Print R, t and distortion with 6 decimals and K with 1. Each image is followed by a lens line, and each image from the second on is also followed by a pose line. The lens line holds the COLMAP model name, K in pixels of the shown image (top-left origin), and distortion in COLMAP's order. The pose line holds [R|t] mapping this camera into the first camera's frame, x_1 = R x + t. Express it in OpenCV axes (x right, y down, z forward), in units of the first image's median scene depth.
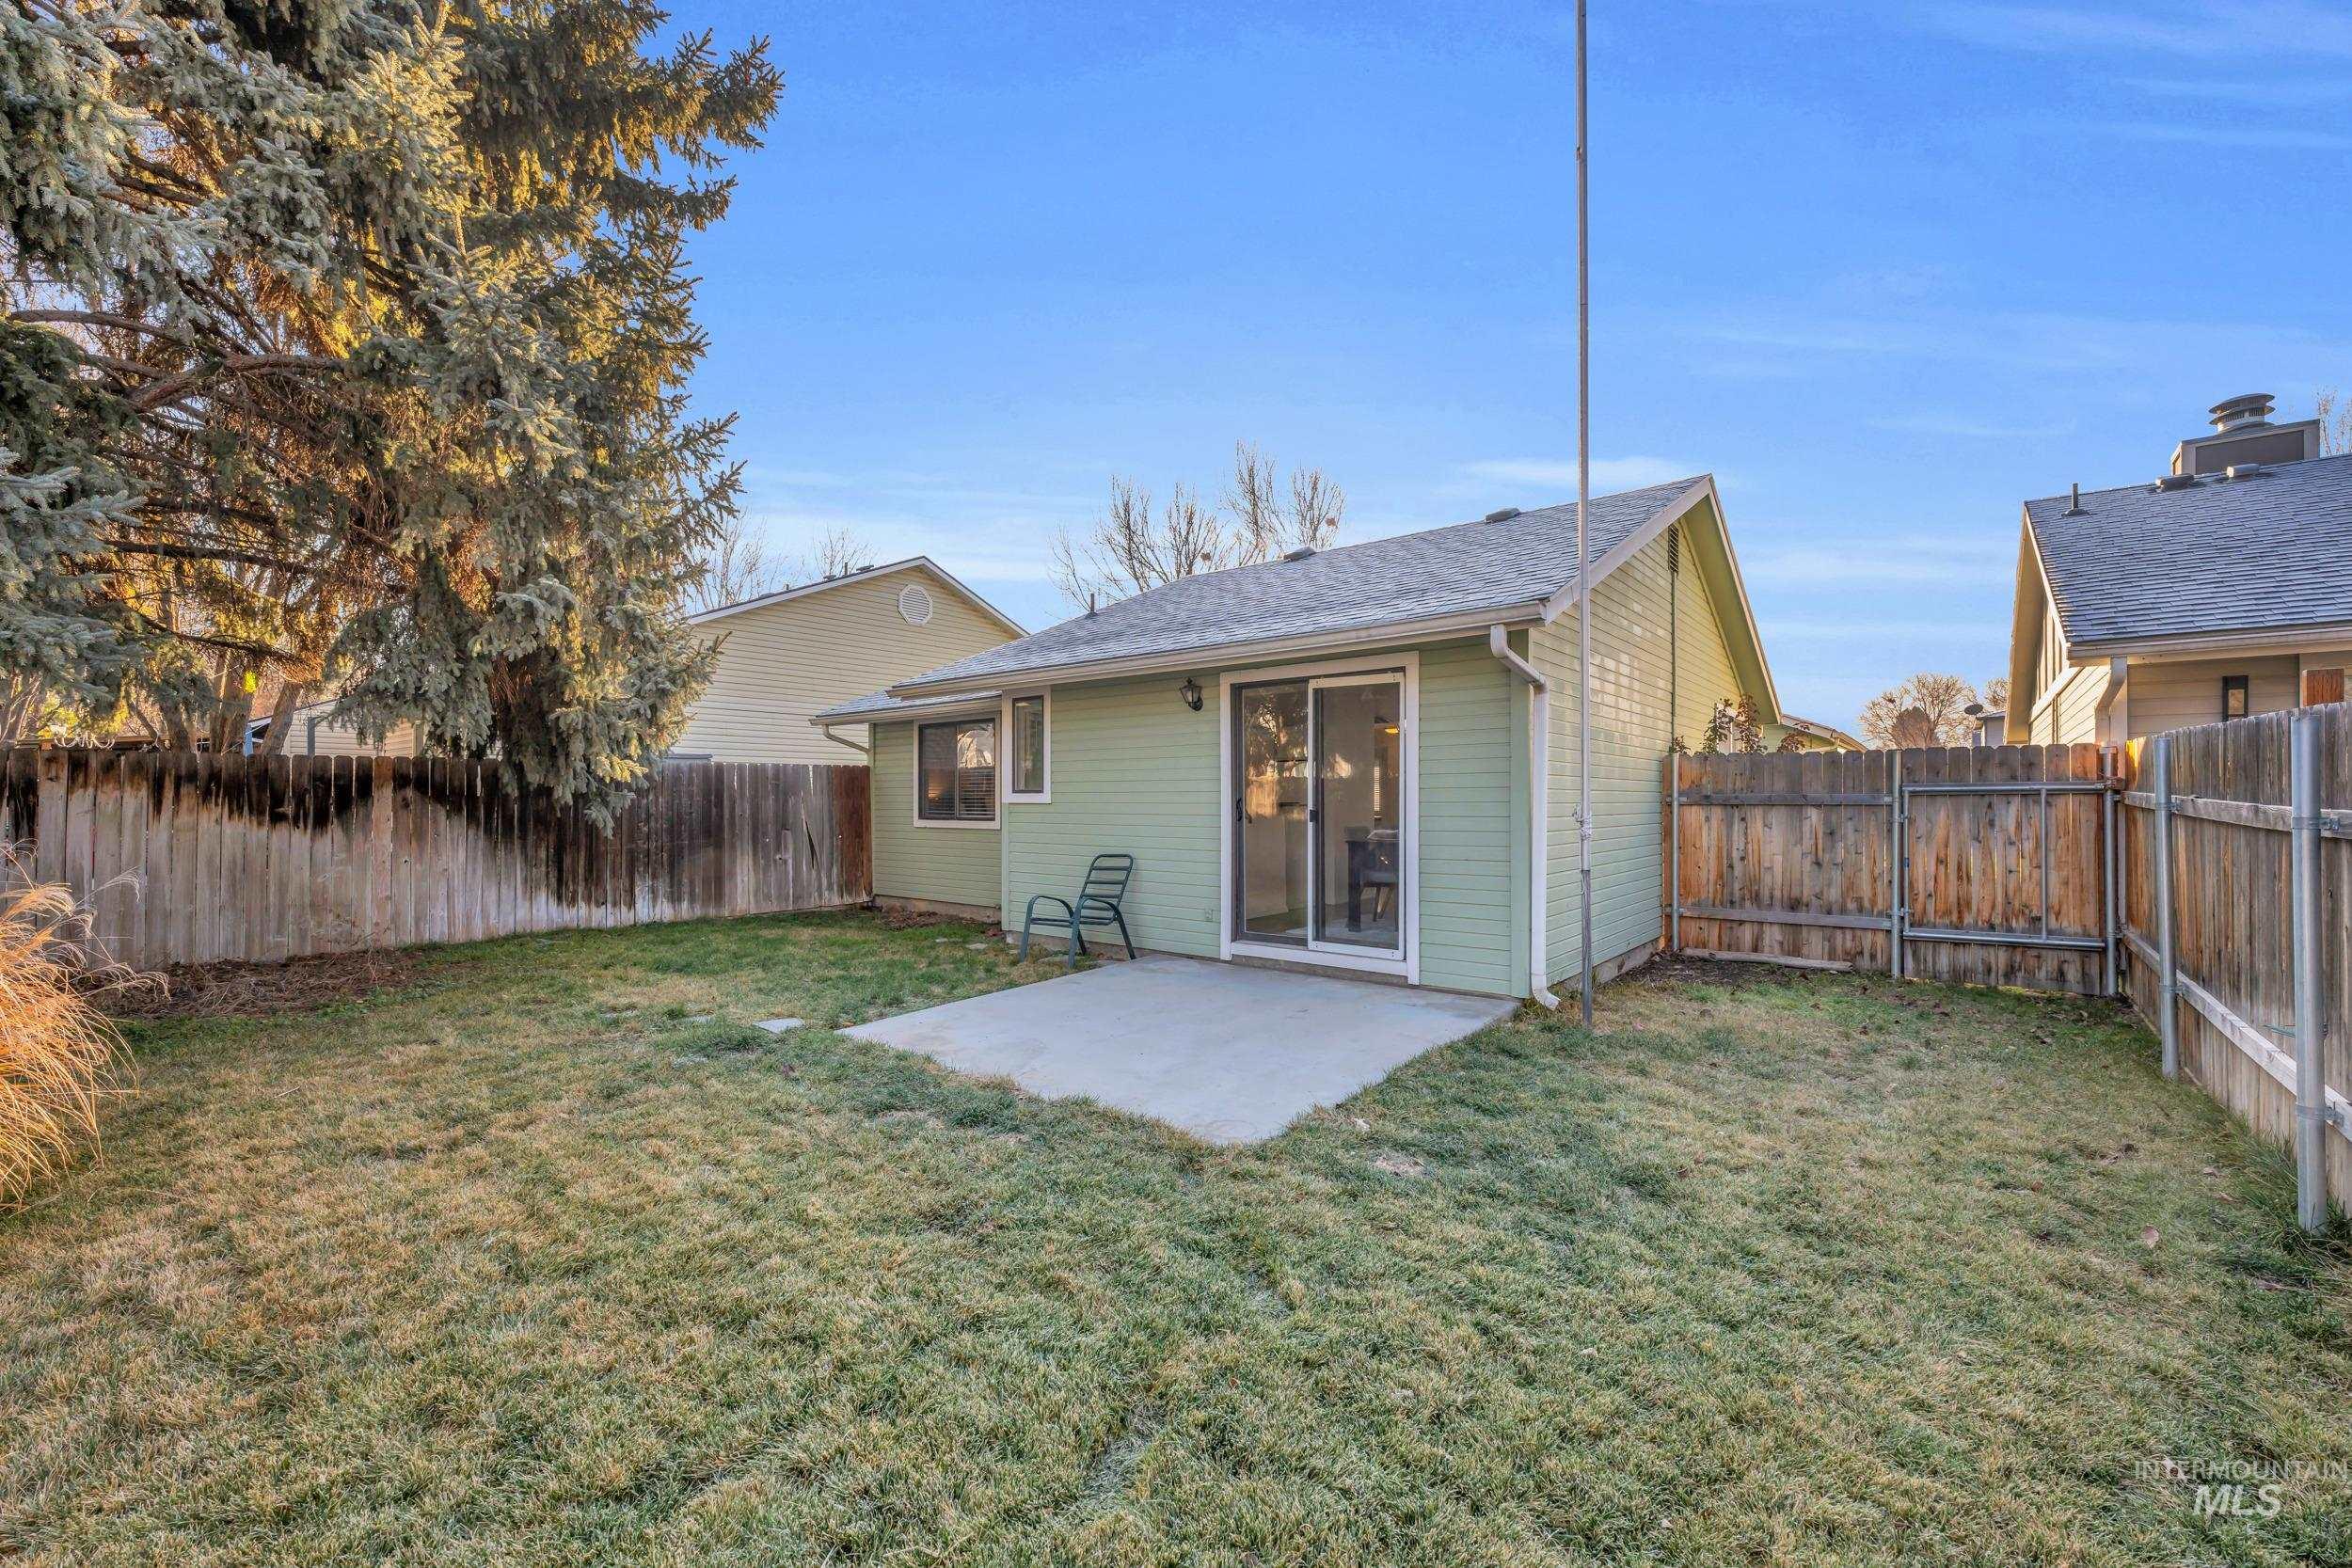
lens RADIAL K [[933.0, 0, 1180.1], [0, 933.0, 790.0], [0, 0, 1]] dist [-0.000752, -0.000008]
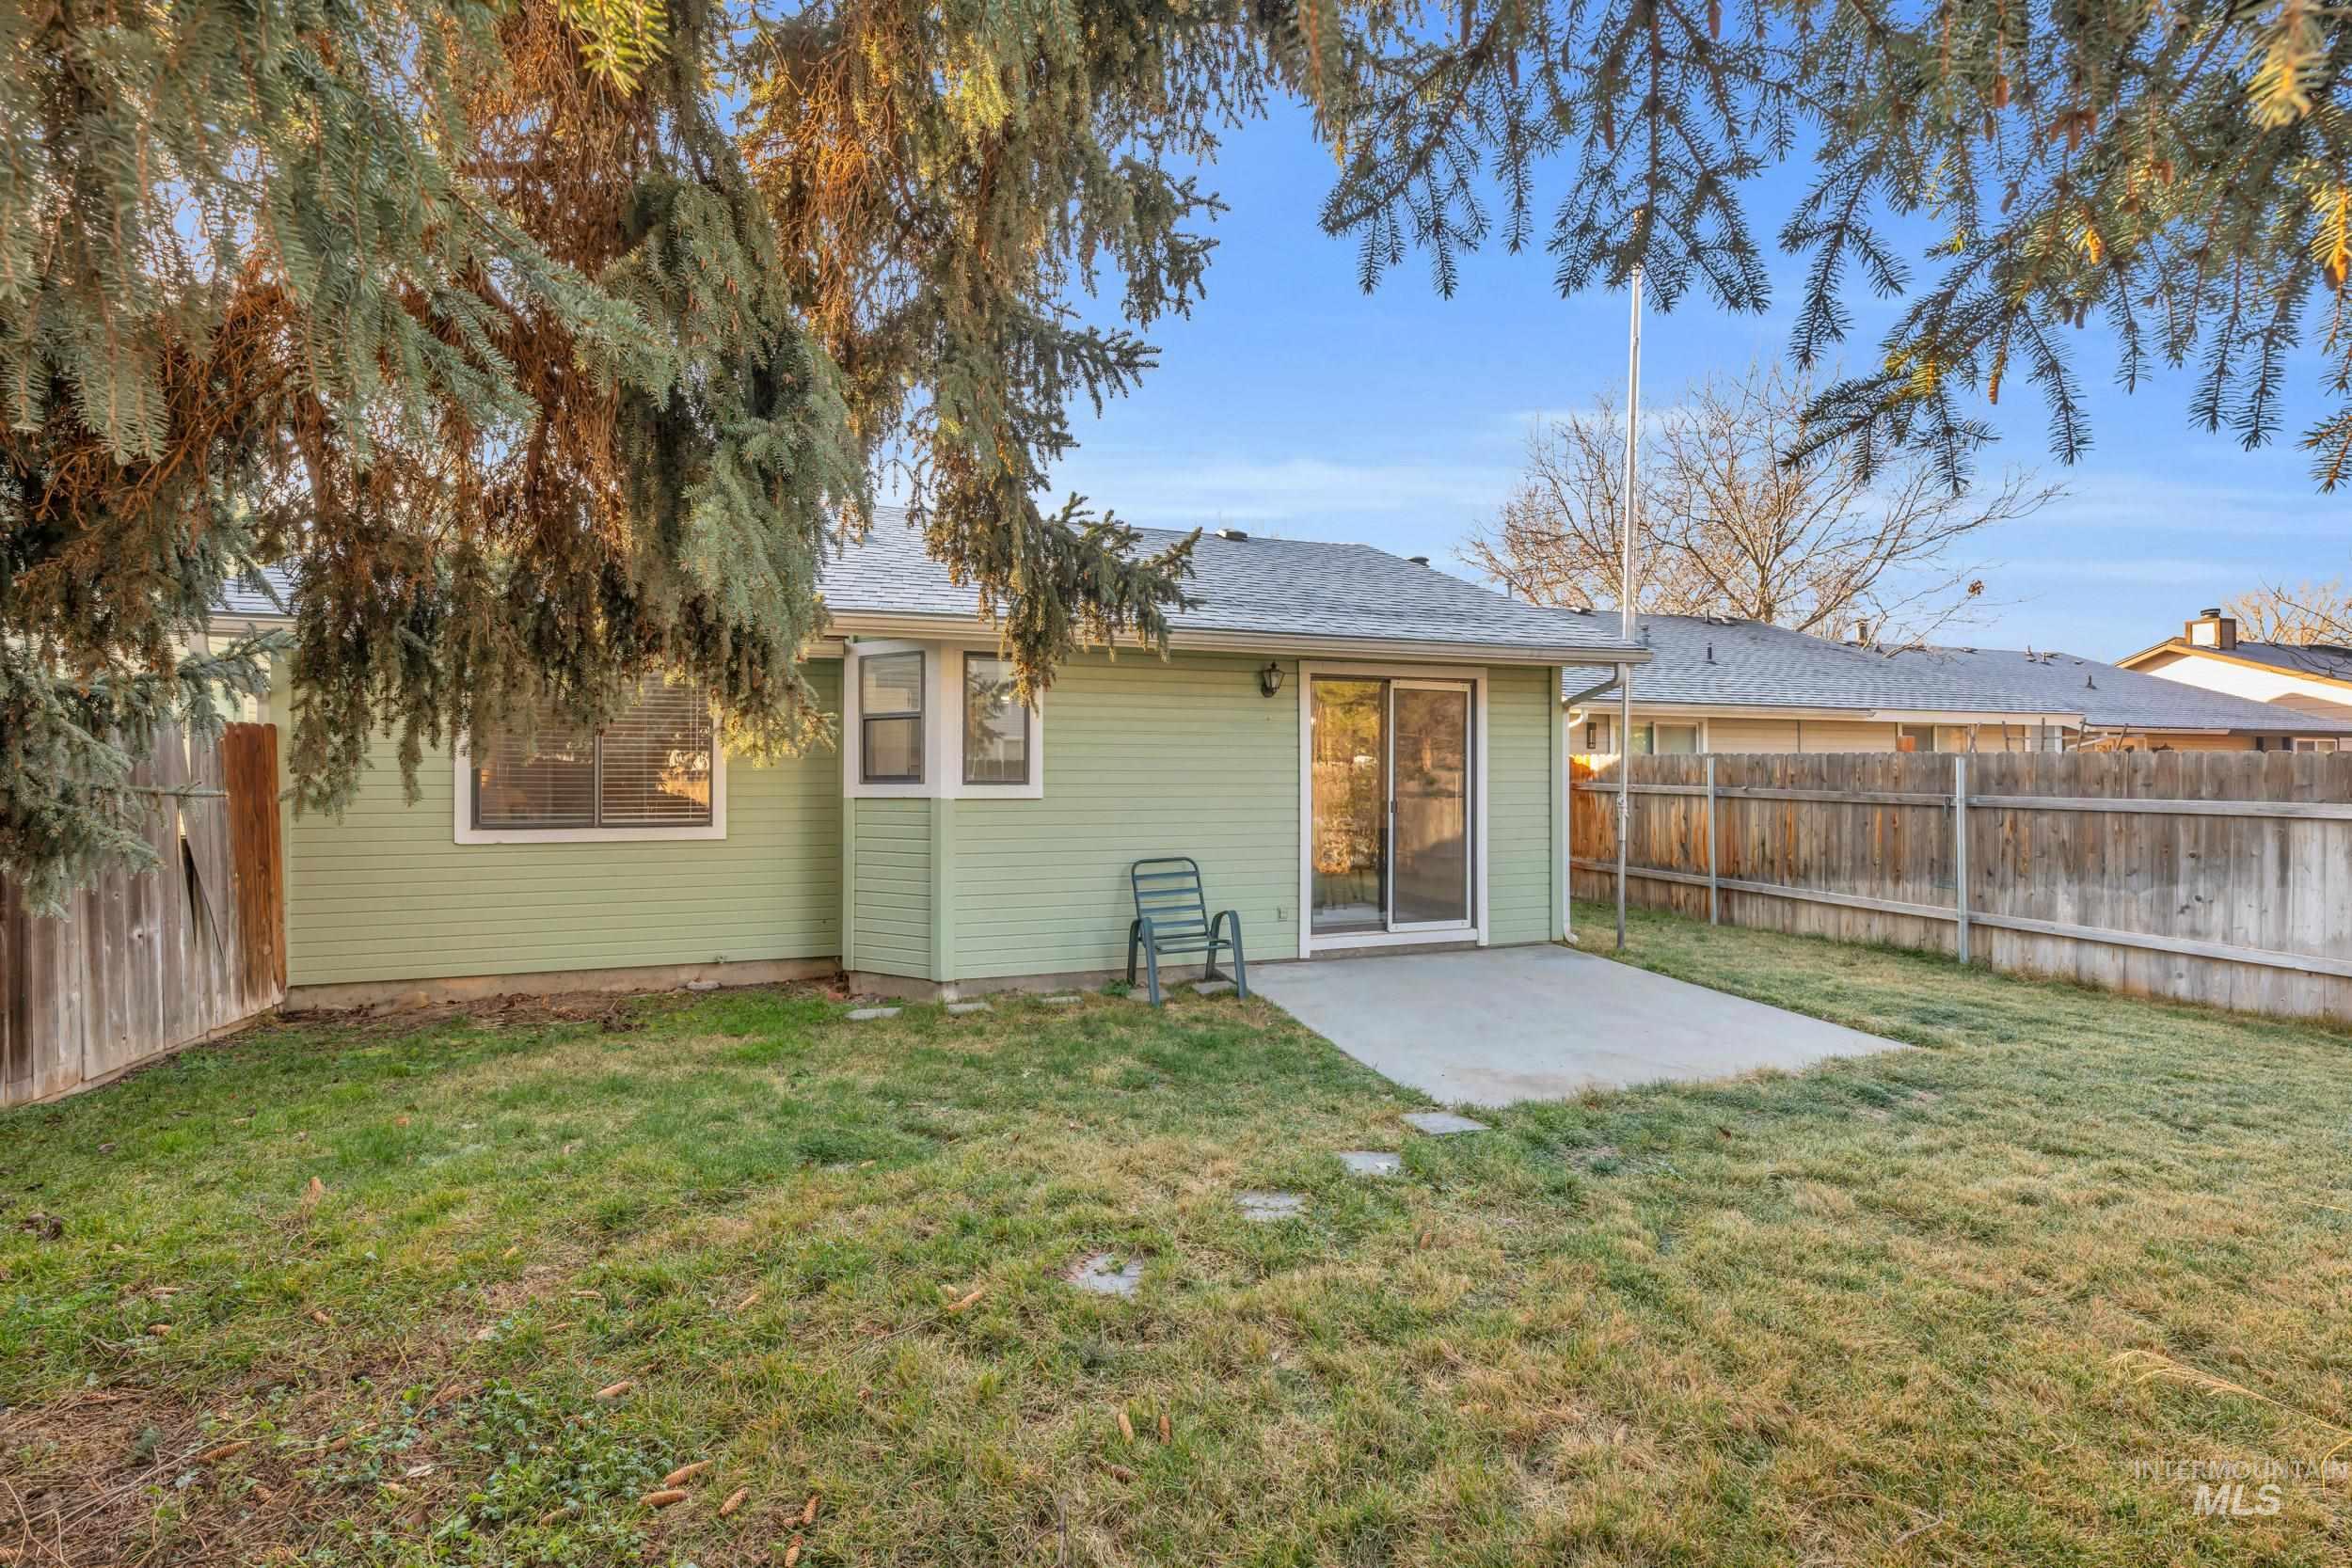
lens RADIAL K [[933.0, 0, 1185.2], [0, 933.0, 787.8], [0, 0, 1]] dist [-0.000752, -0.000008]
pose [[0.542180, -0.009862, 0.840204, -0.835262], [-0.009378, 0.999798, 0.017787, -0.010732], [-0.840210, -0.017523, 0.541978, 0.584140]]
